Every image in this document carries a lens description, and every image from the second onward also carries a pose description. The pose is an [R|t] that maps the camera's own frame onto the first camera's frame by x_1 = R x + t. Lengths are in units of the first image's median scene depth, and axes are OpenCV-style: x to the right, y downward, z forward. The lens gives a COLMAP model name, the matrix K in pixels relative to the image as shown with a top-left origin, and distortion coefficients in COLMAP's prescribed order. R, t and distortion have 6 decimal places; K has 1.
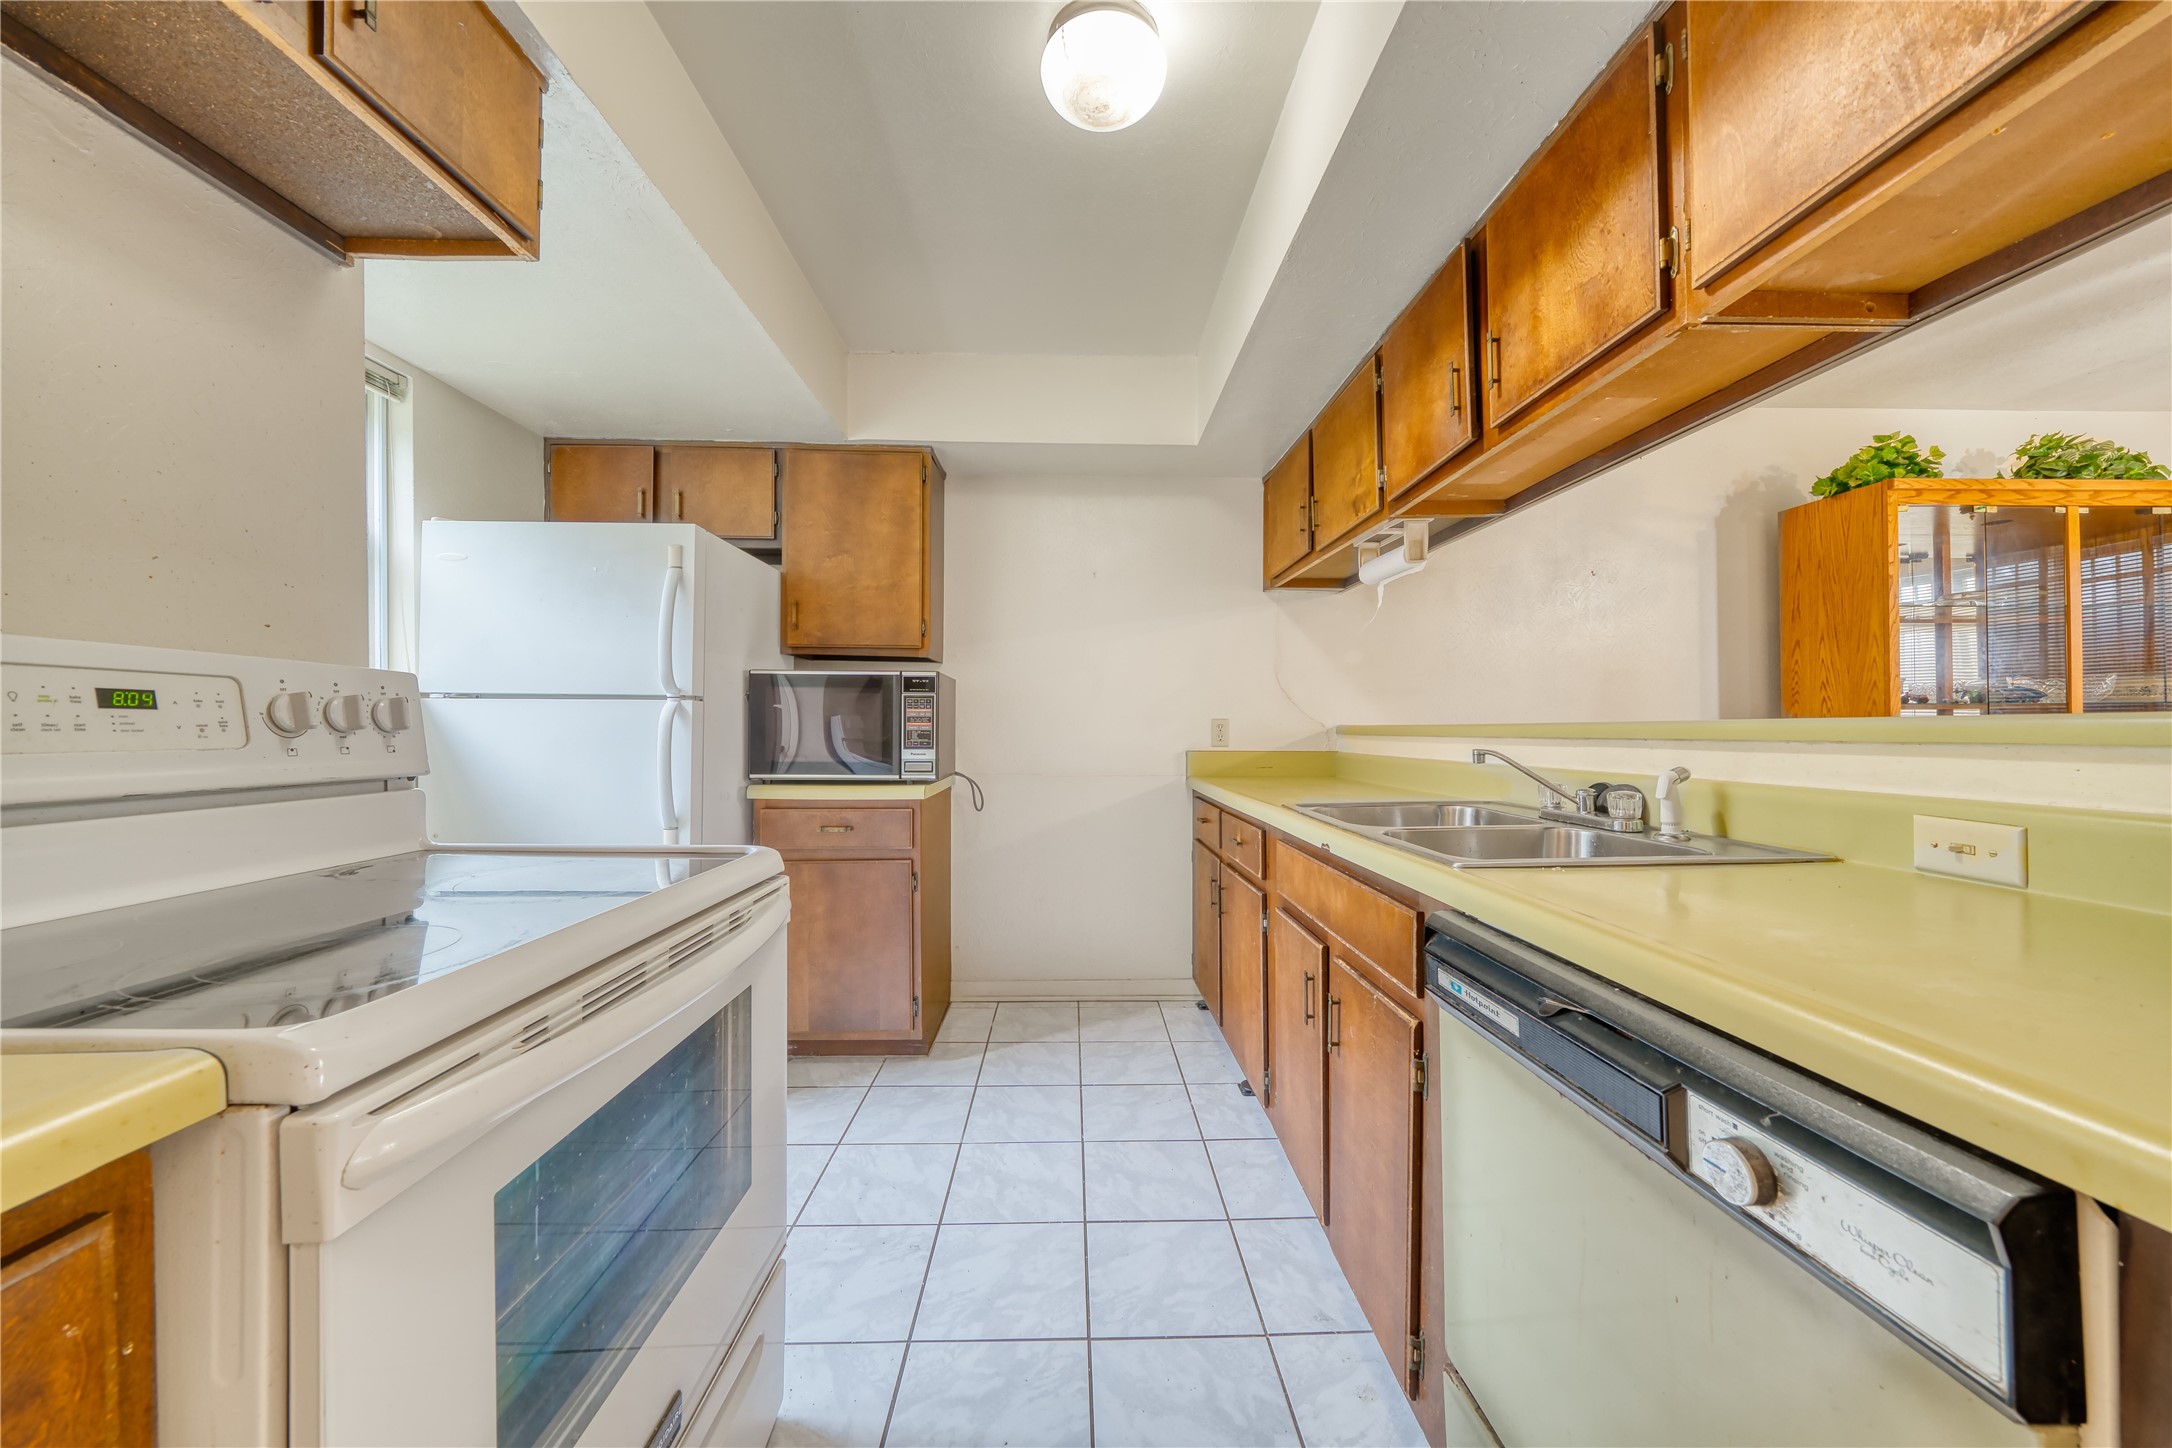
lens RADIAL K [[754.8, 0, 1082.7], [0, 754.8, 723.5], [0, 0, 1]] dist [-0.006930, 0.000000]
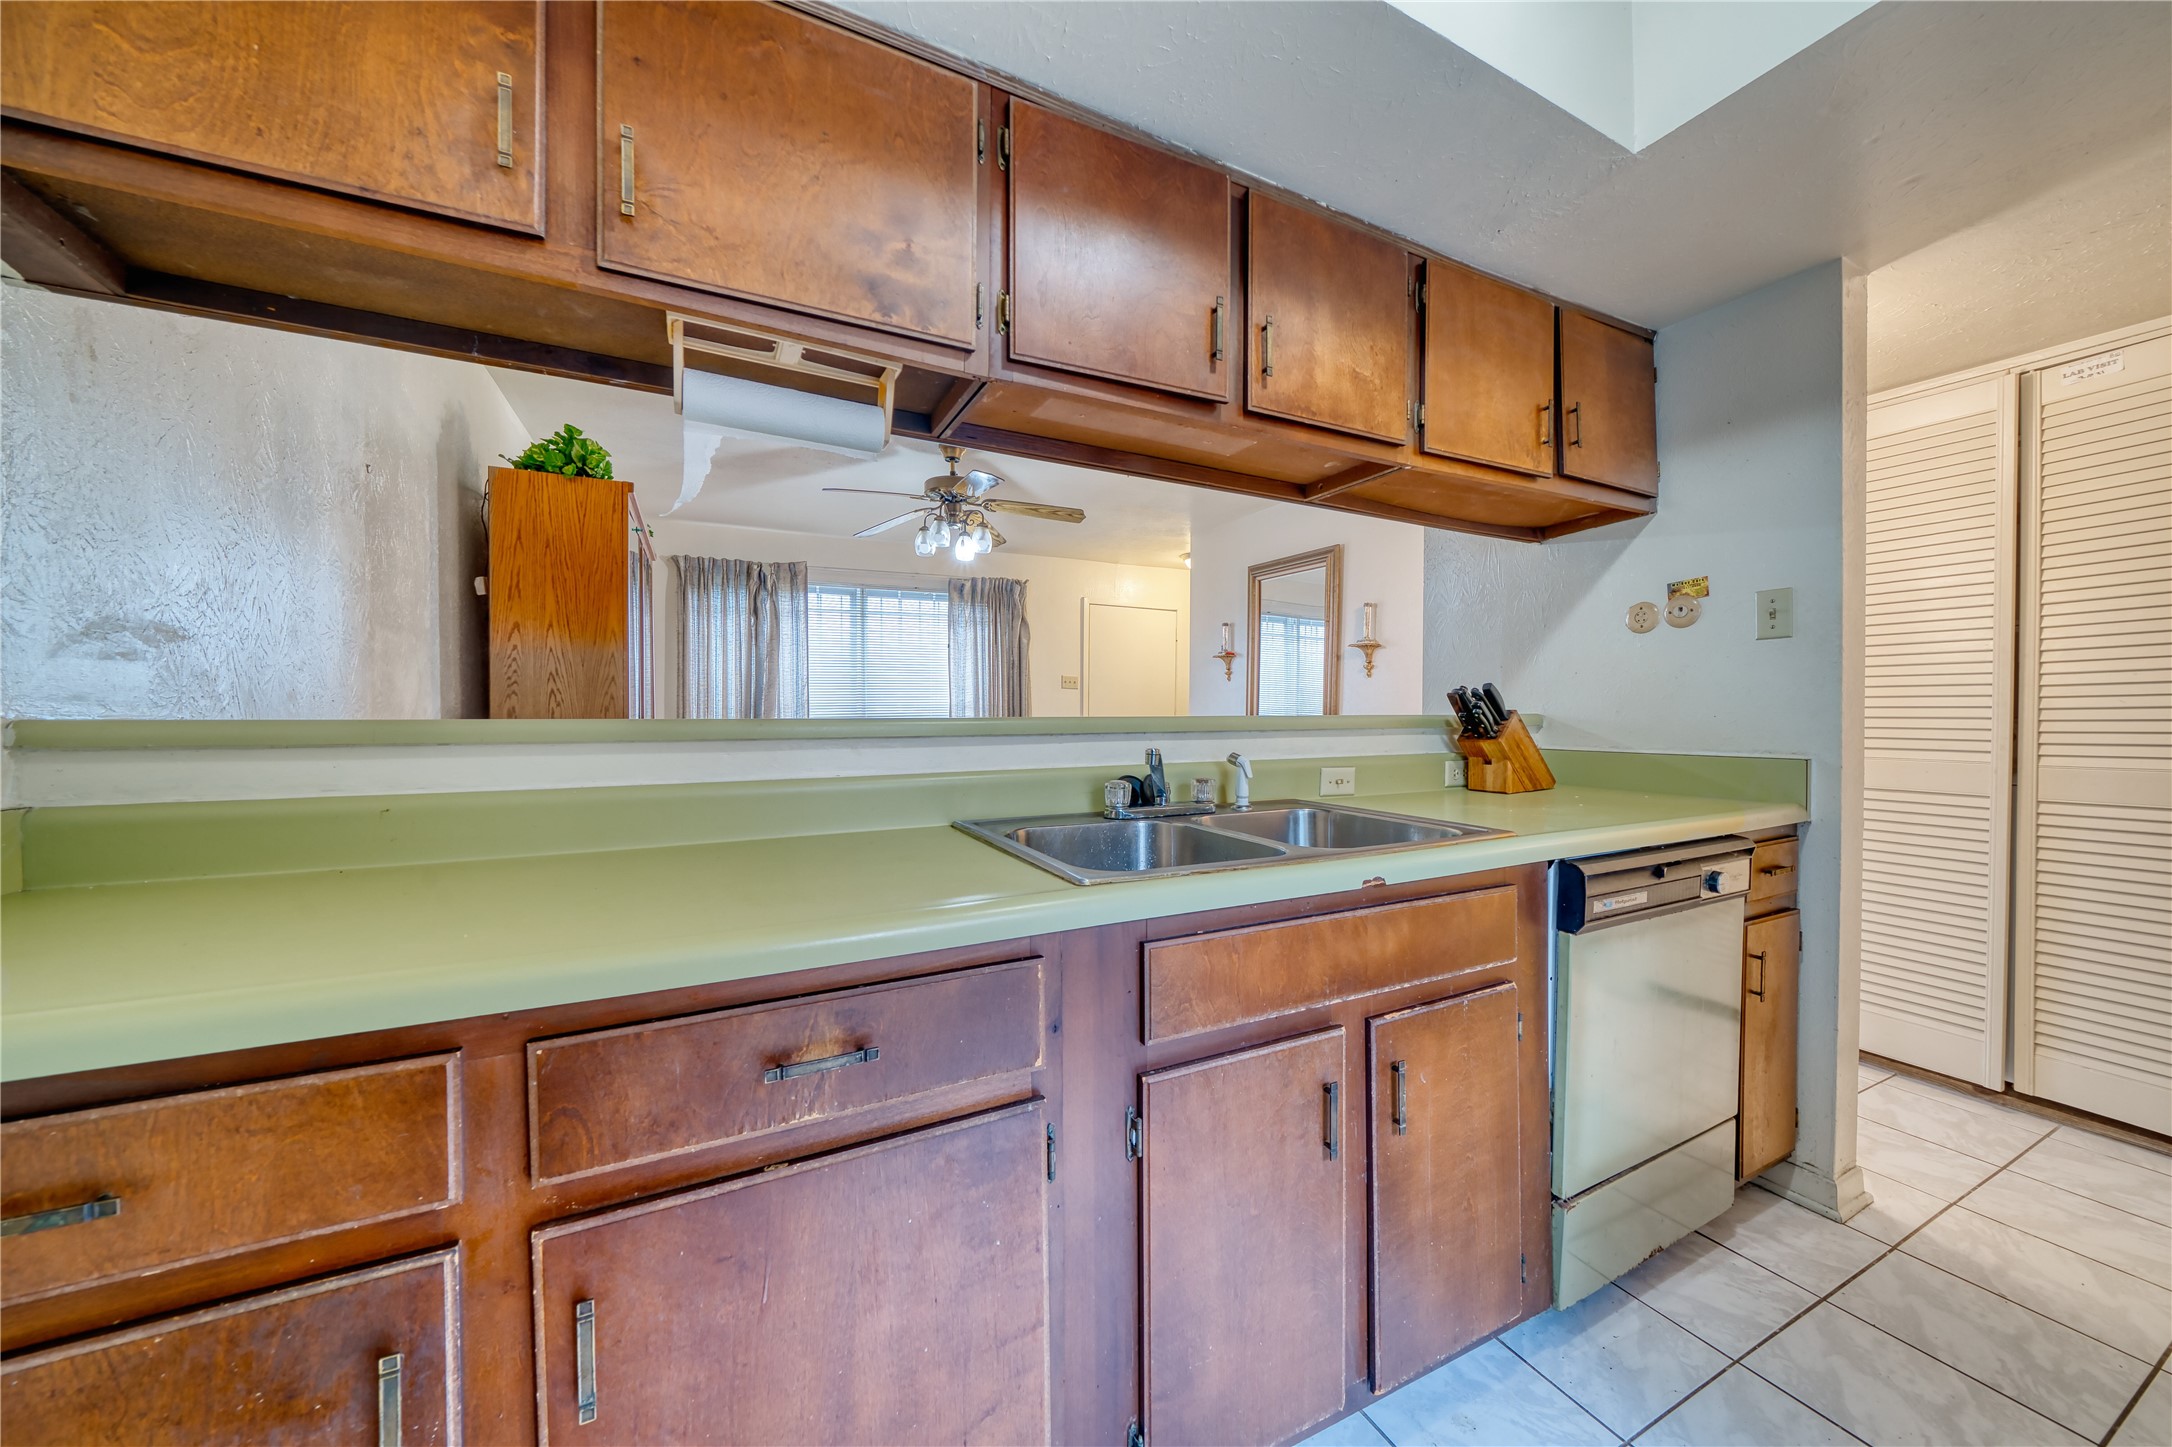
lens RADIAL K [[759.5, 0, 1096.5], [0, 759.5, 718.2], [0, 0, 1]] dist [-0.007121, 0.000173]
pose [[-0.416310, 0.002161, 0.909220, -0.126222], [-0.001324, 0.999995, -0.002983, 0.001521], [-0.909222, -0.002446, -0.416305, 0.766272]]
